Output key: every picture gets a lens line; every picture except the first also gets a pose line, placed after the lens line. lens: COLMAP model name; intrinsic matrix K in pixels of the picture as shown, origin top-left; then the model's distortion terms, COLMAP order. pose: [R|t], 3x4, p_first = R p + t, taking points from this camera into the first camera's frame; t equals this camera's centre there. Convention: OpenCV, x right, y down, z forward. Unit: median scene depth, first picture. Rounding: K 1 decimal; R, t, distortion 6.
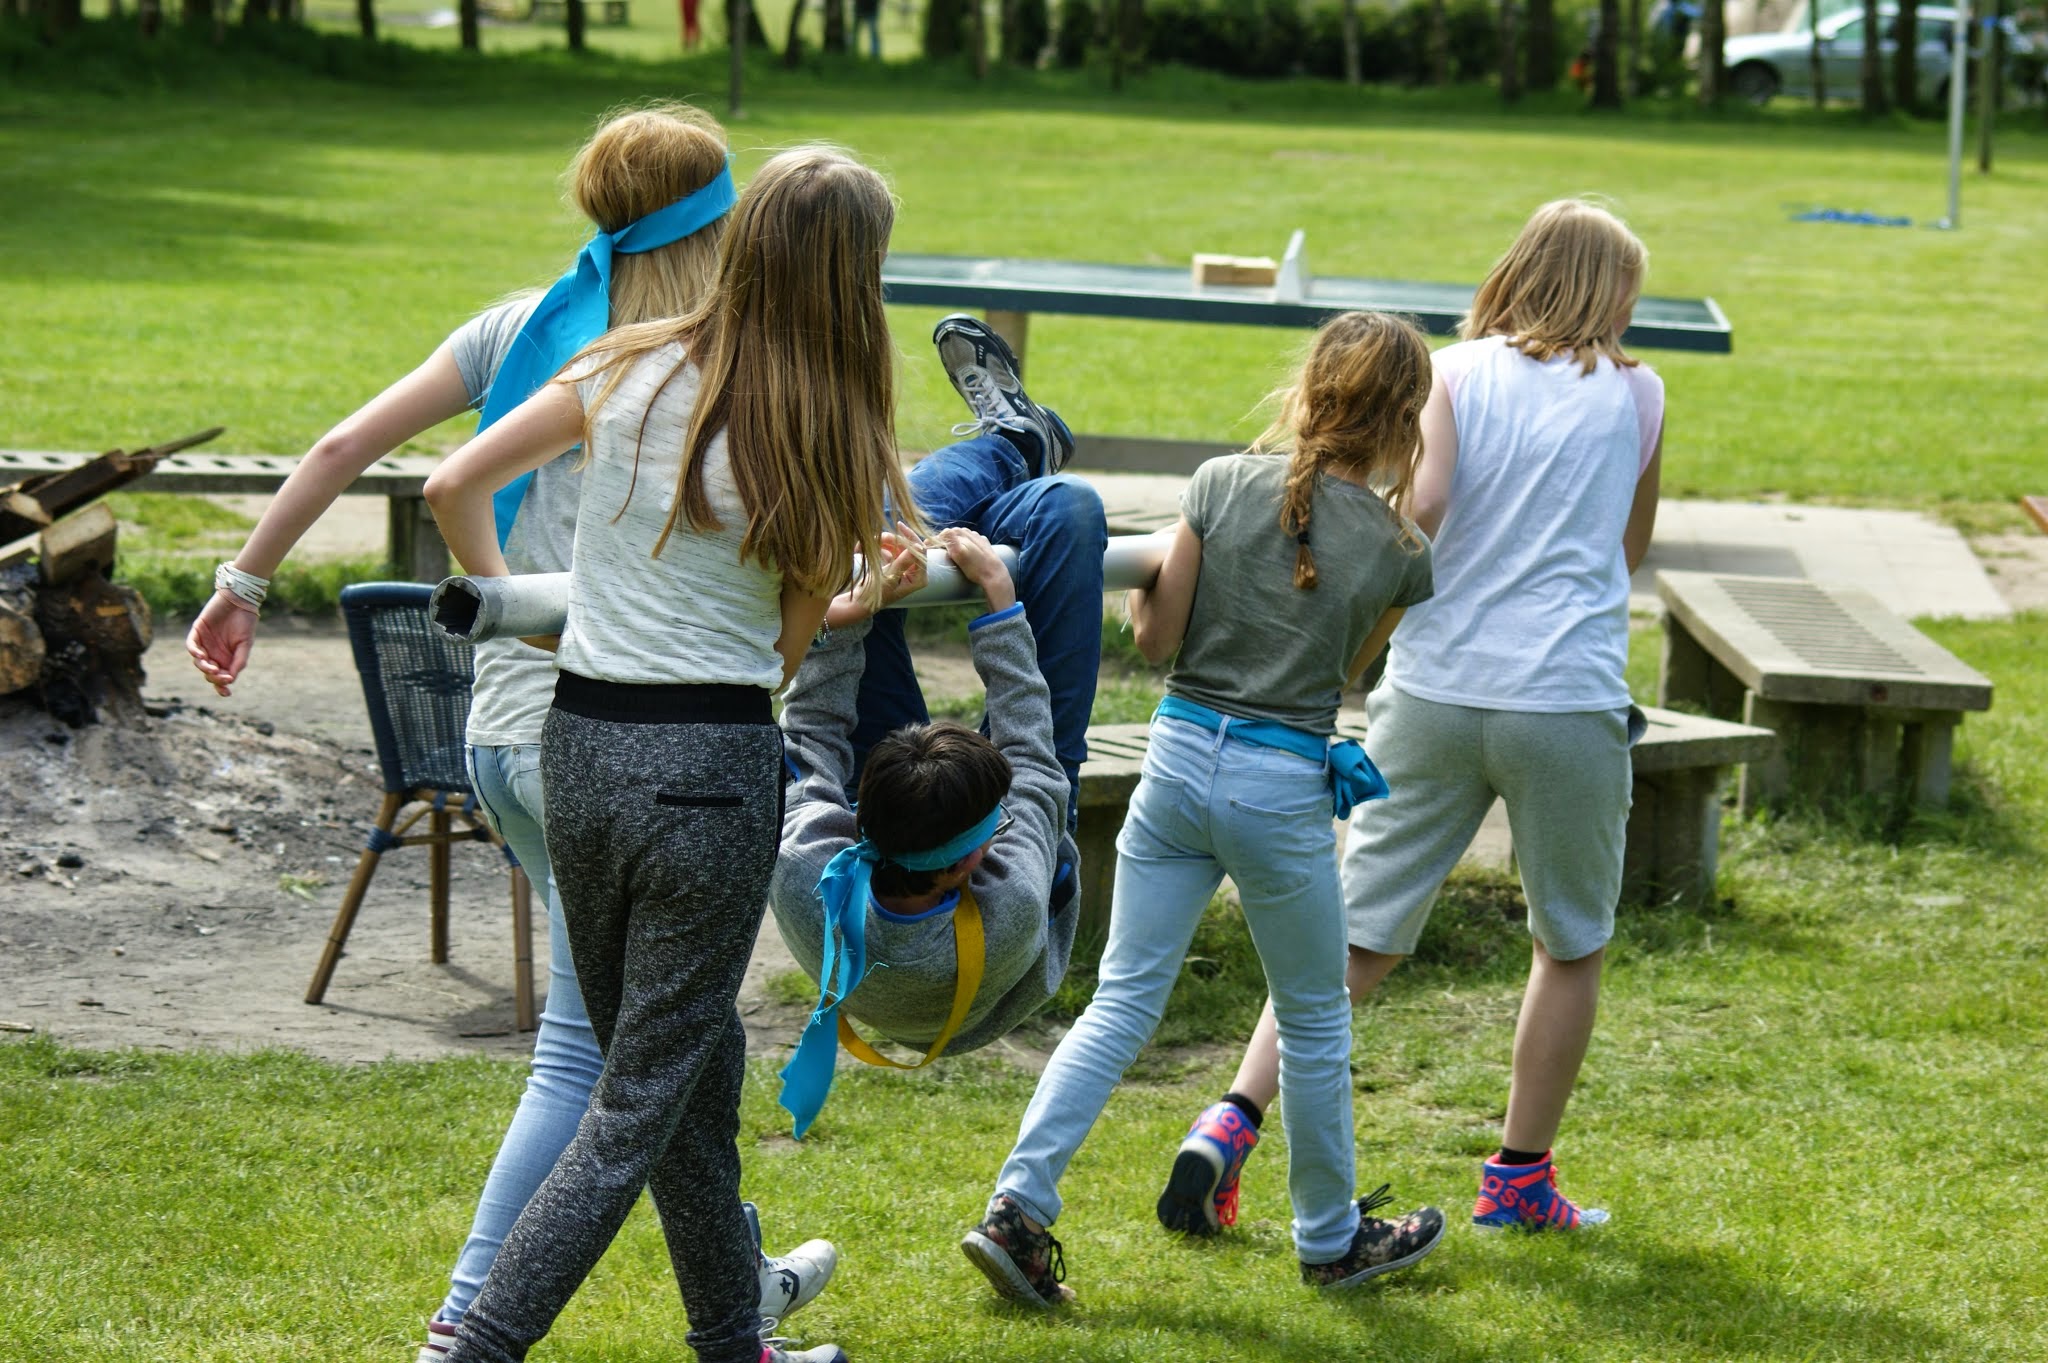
lens RADIAL K [[6731.8, 0, 1024.0], [0, 6731.8, 681.5], [0, 0, 1]] dist [-0.062164, -0.185124]
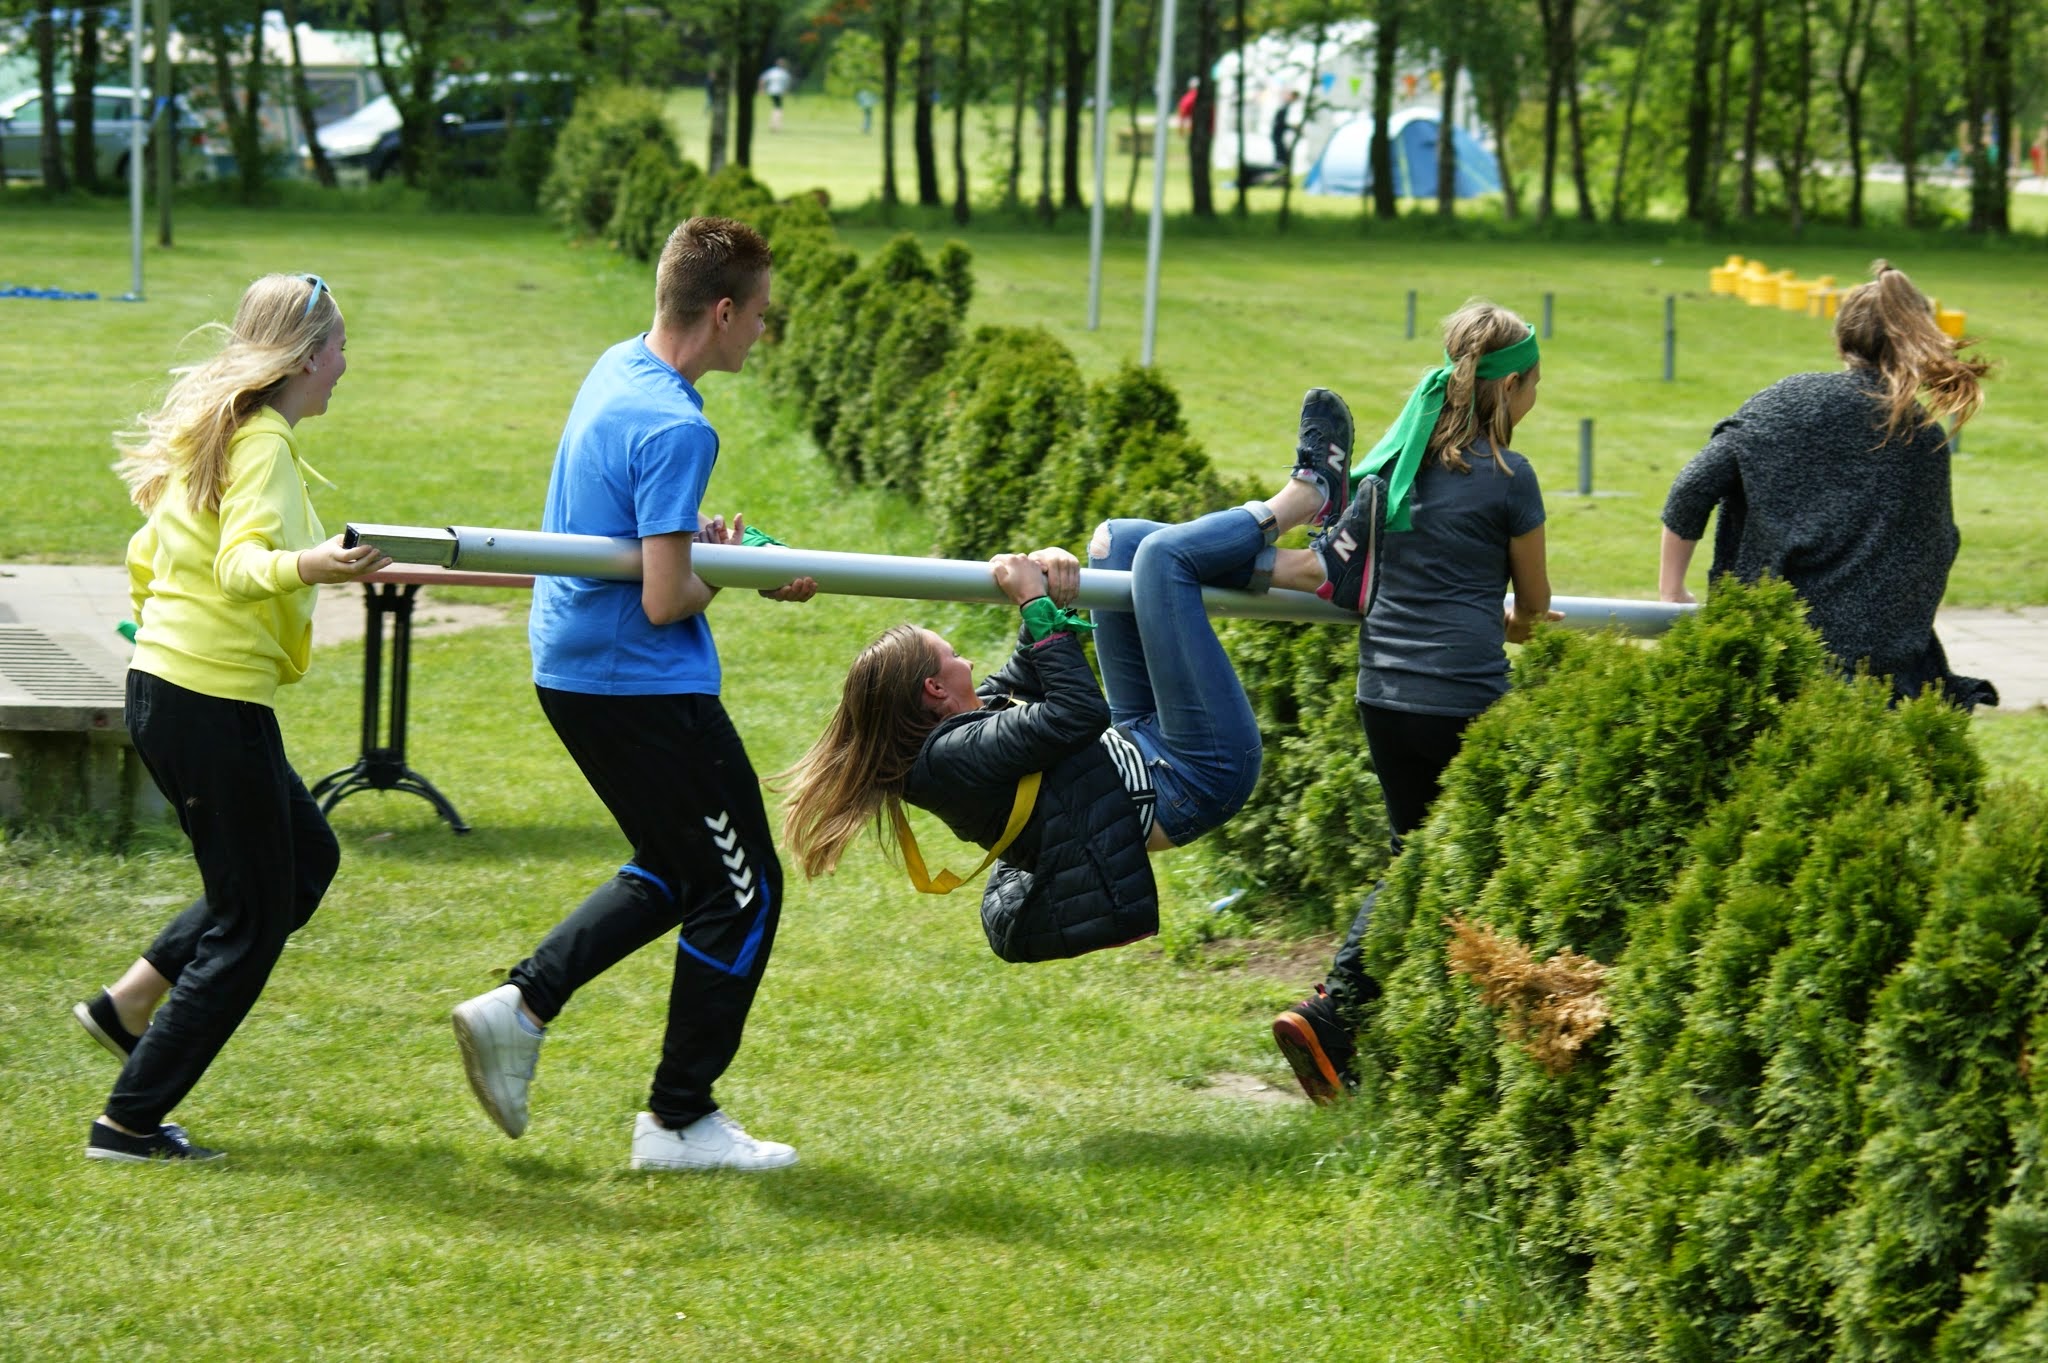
lens RADIAL K [[6702.5, 0, 1024.0], [0, 6702.5, 681.5], [0, 0, 1]] dist [-0.105570, 0.339592]
pose [[0.963603, -0.042045, 0.264011, -0.020750], [0.044814, 0.998985, -0.004468, 0.008374], [-0.263556, 0.016137, 0.964509, -0.127322]]
